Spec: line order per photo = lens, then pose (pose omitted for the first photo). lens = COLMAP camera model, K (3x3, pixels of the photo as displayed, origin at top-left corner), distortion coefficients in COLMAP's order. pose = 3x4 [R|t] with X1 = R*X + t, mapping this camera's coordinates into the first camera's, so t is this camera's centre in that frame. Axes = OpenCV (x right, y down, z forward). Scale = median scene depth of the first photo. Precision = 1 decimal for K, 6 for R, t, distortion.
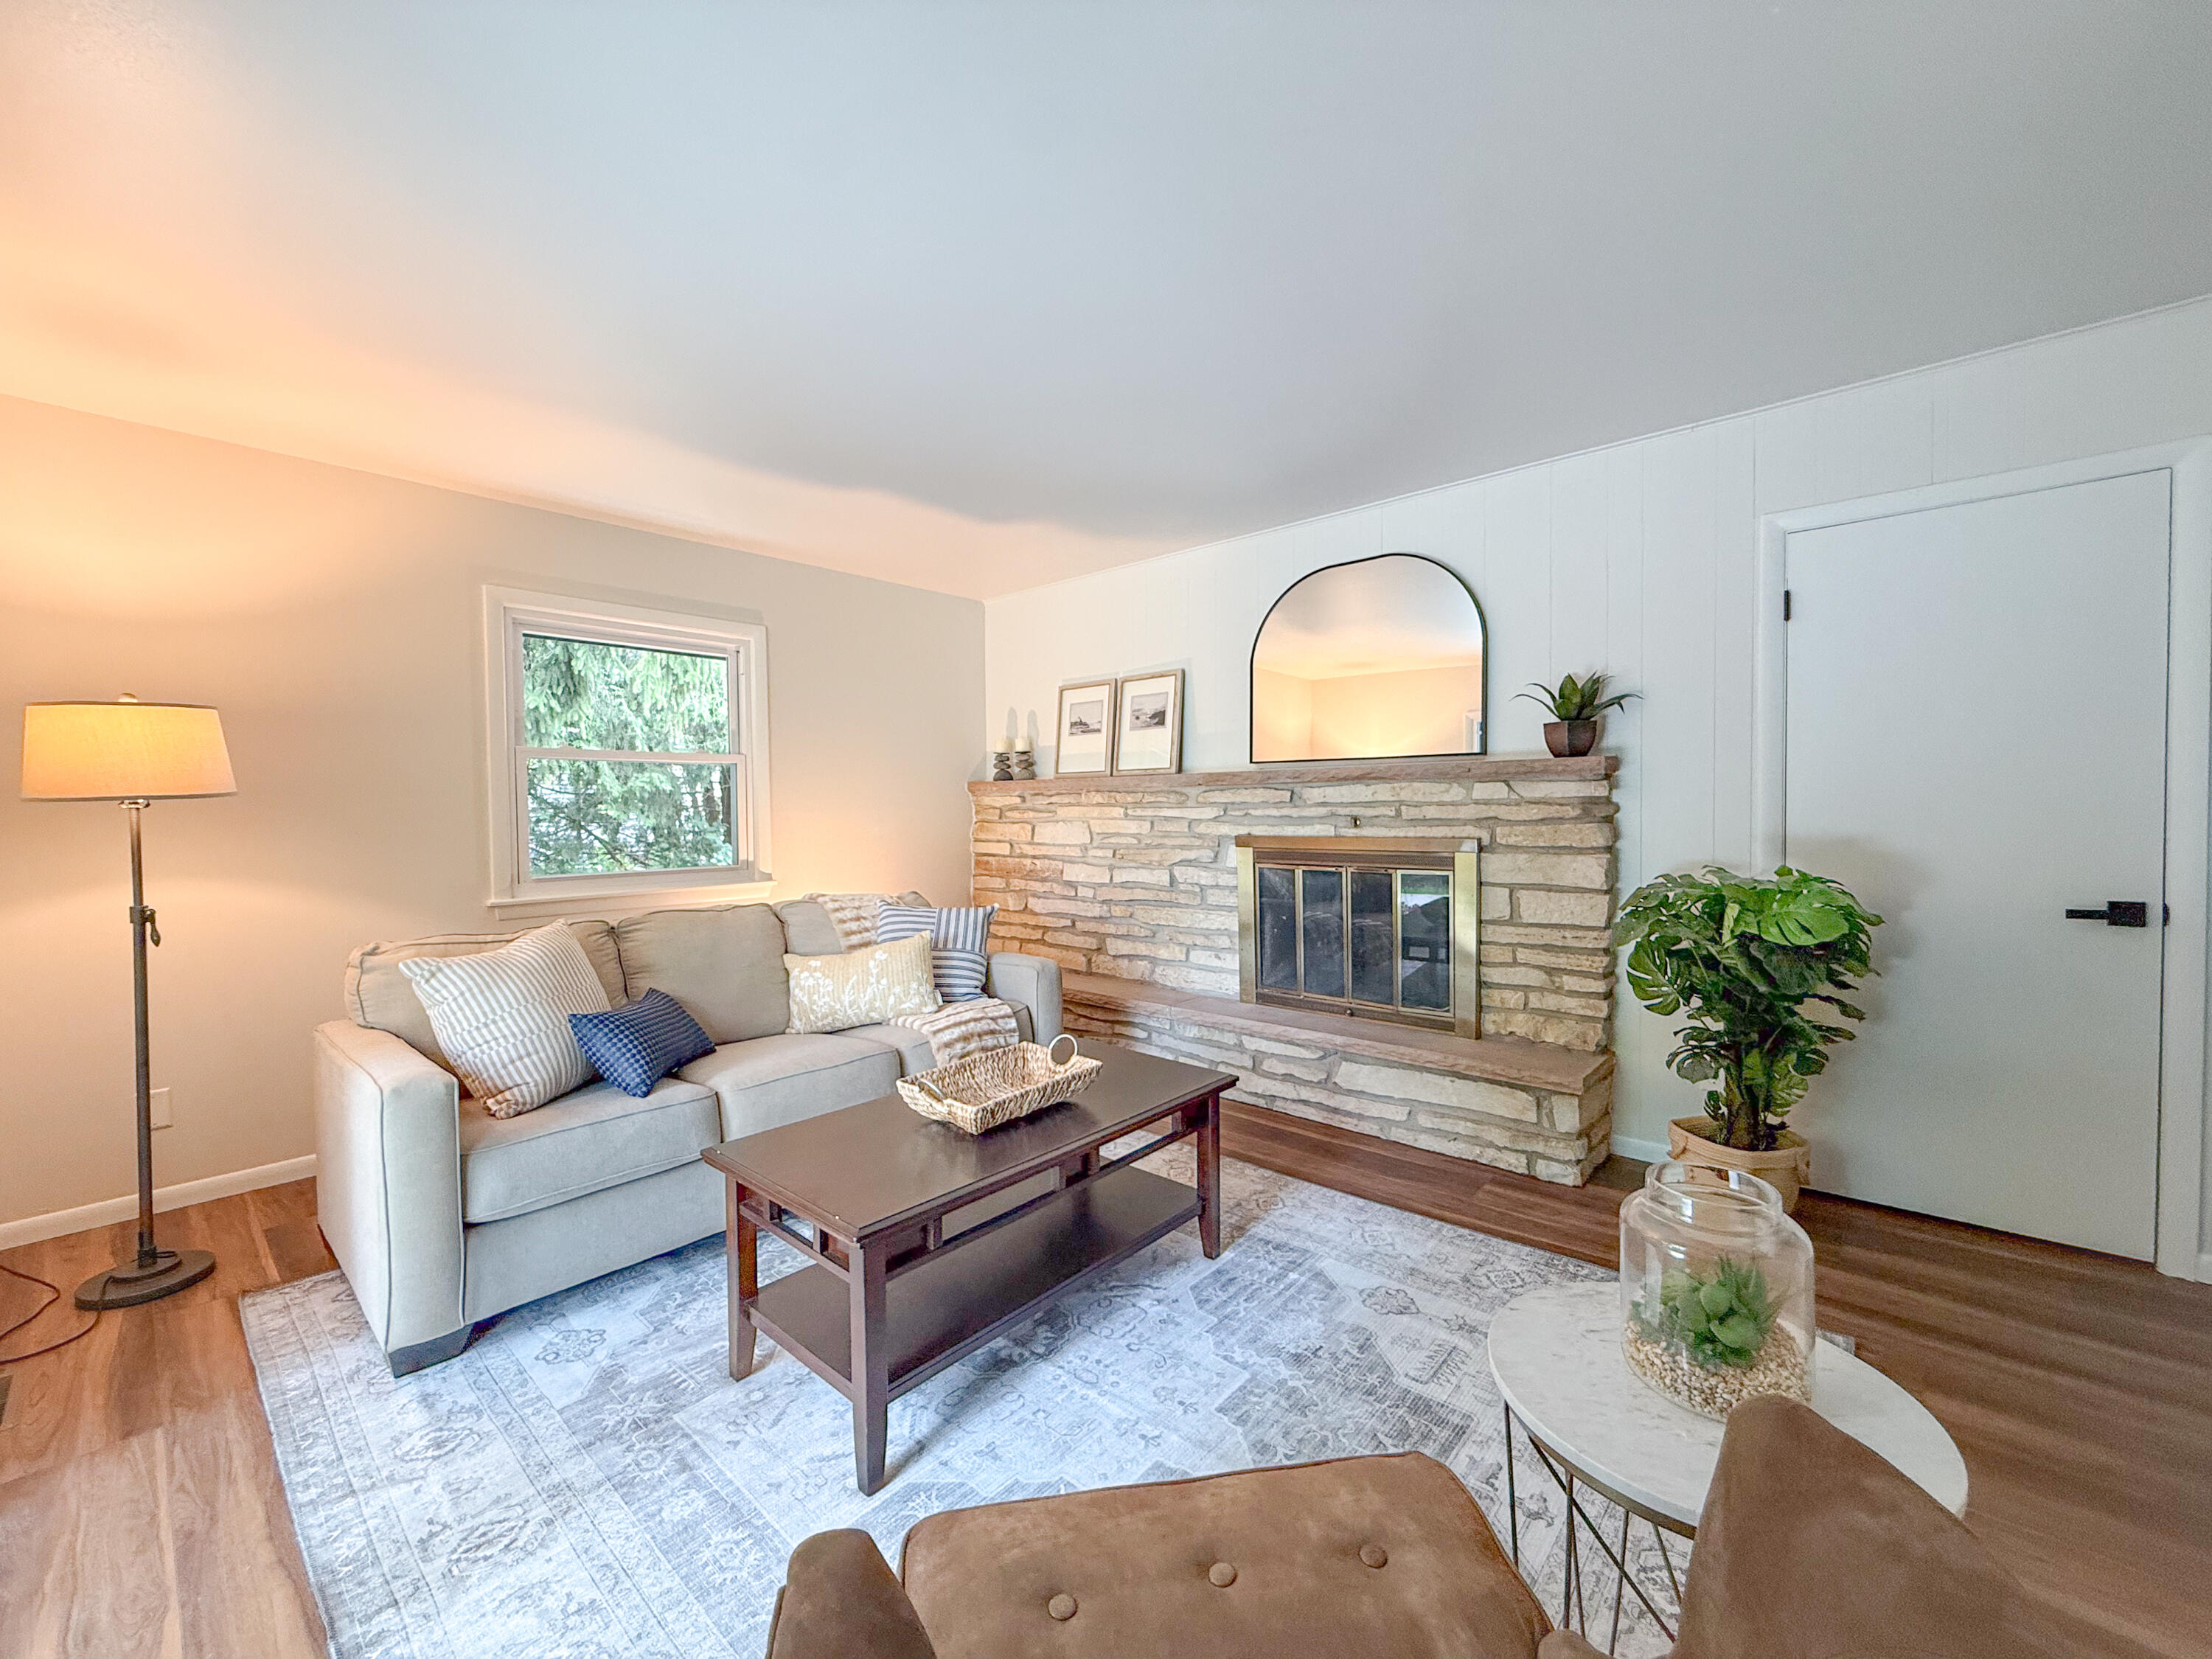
lens RADIAL K [[898.5, 0, 1106.5], [0, 898.5, 821.3], [0, 0, 1]] dist [-0.000491, -0.000033]
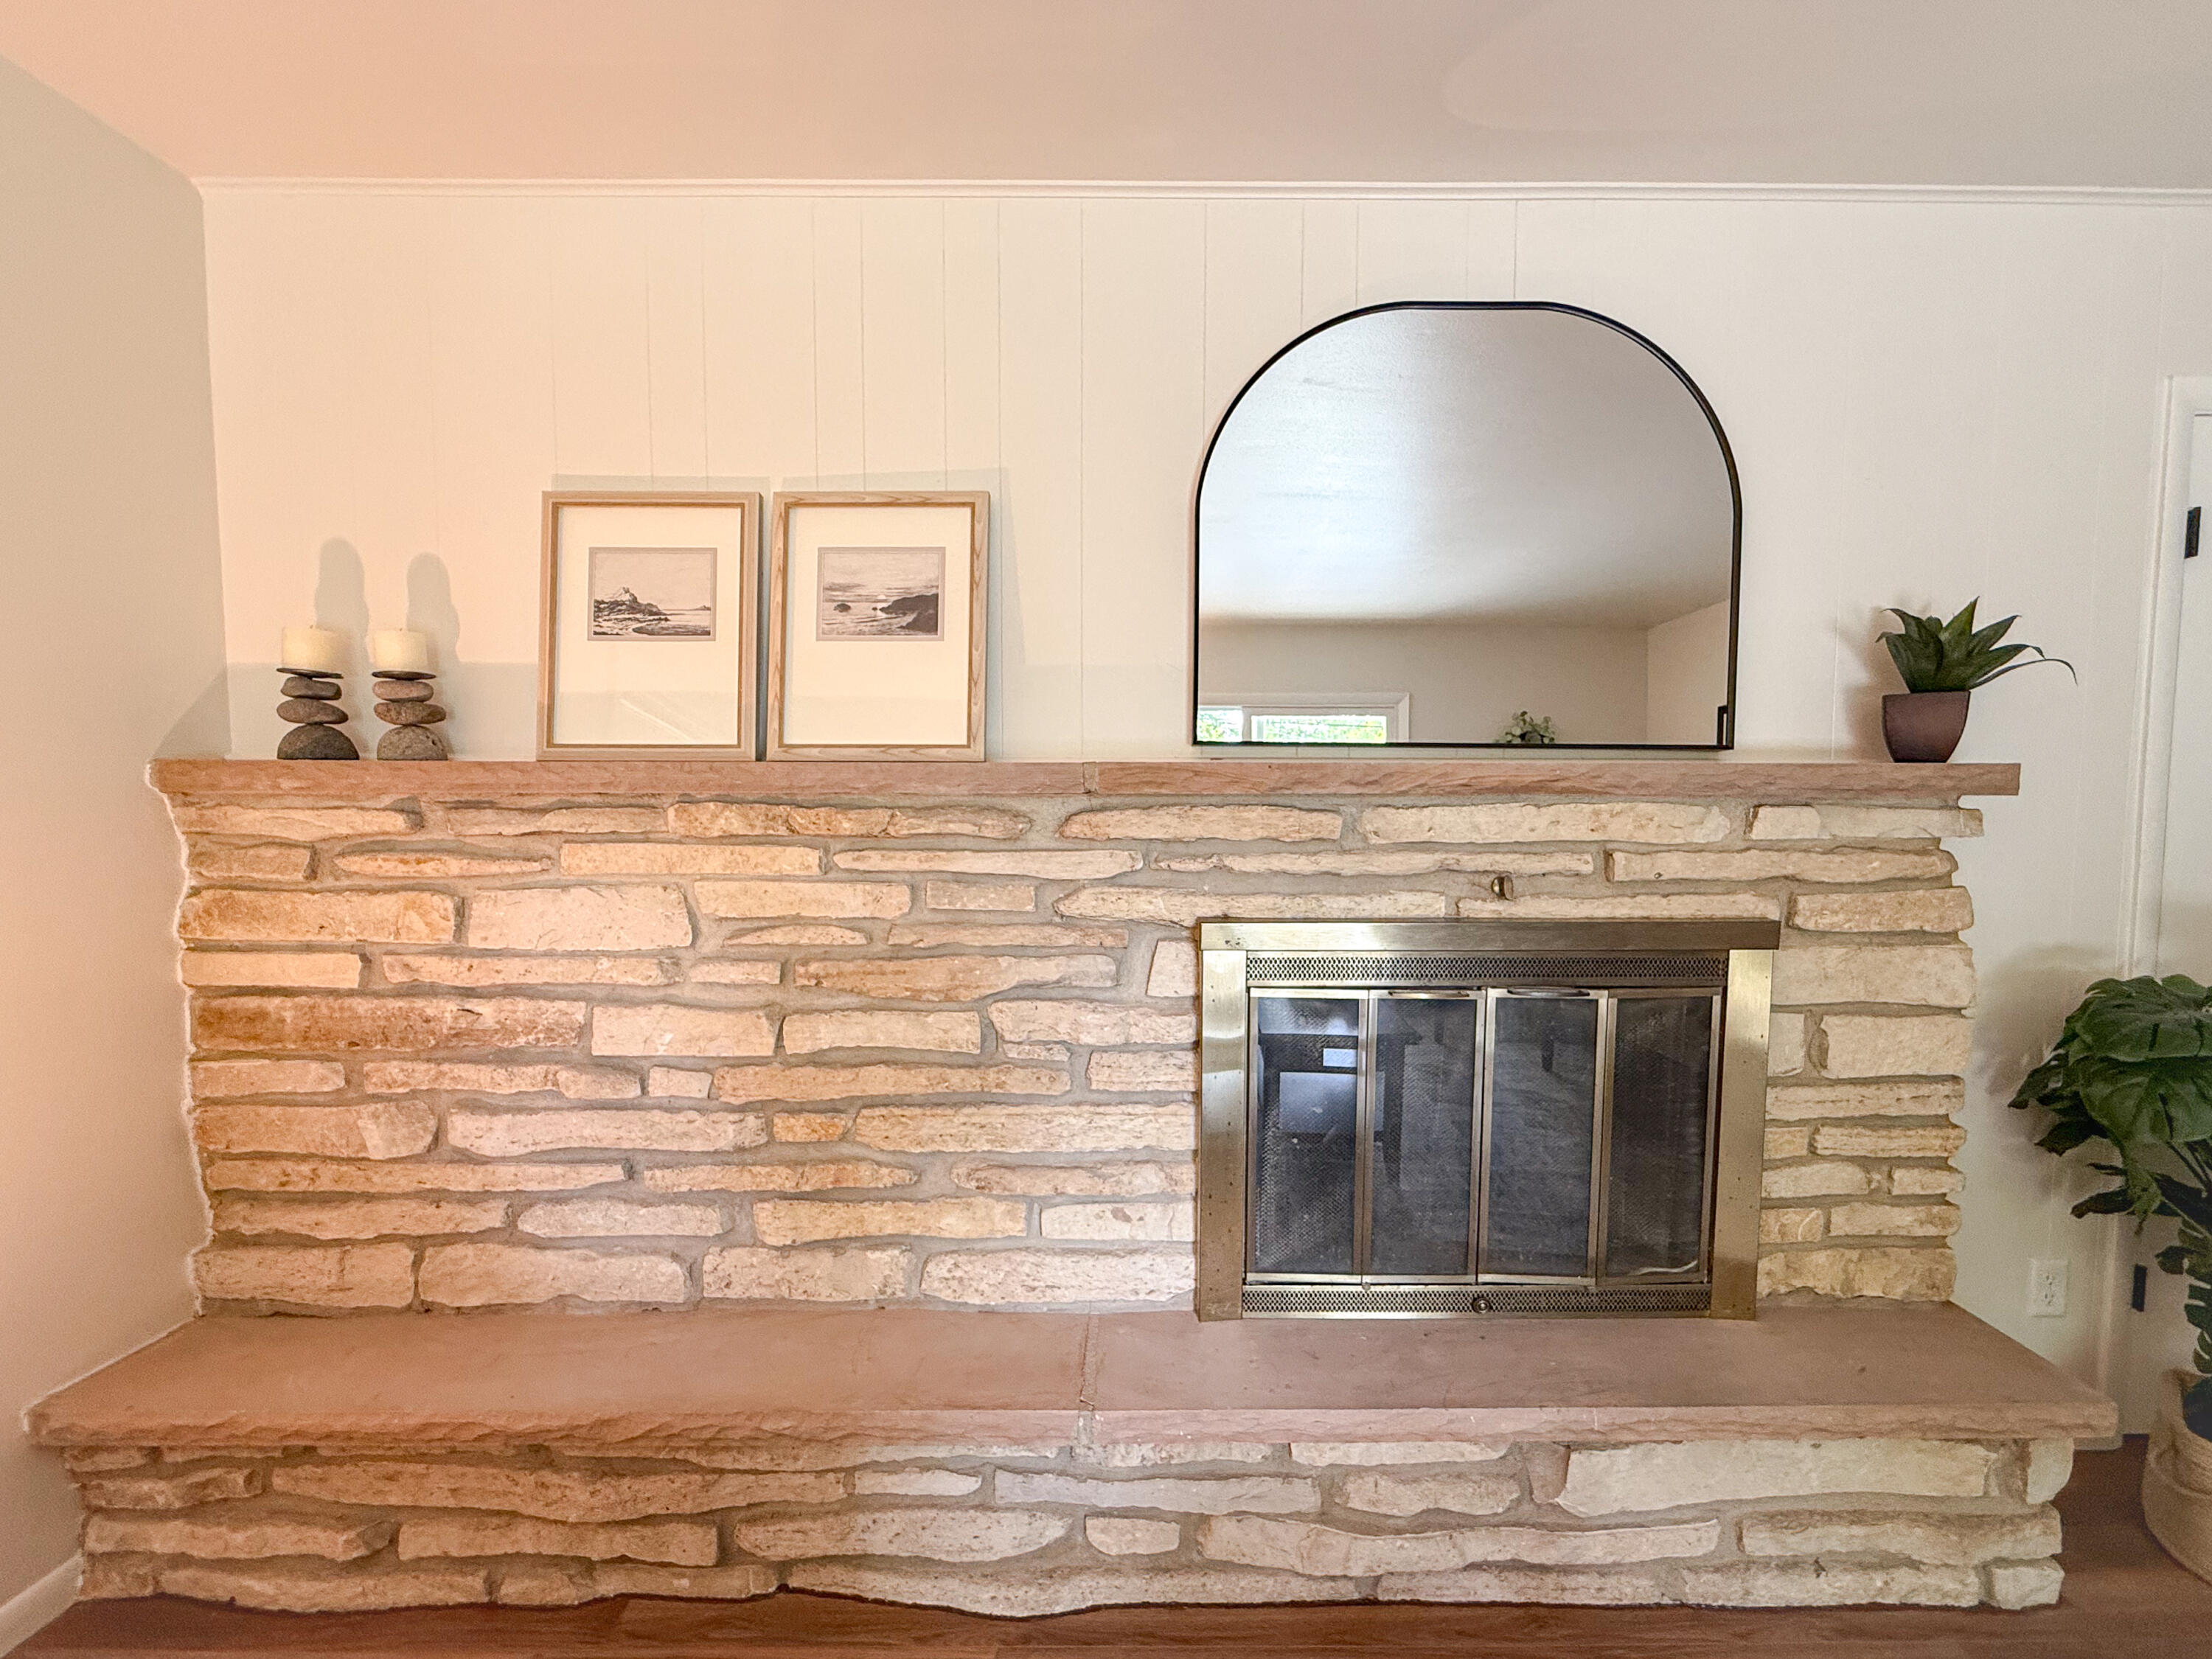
lens RADIAL K [[954.6, 0, 1102.5], [0, 954.6, 844.4], [0, 0, 1]] dist [-0.002017, -0.000012]
pose [[0.742954, -0.024461, 0.668895, -0.159233], [0.000906, 0.999368, 0.035540, -0.031381], [-0.669341, -0.025799, 0.742507, 0.651773]]
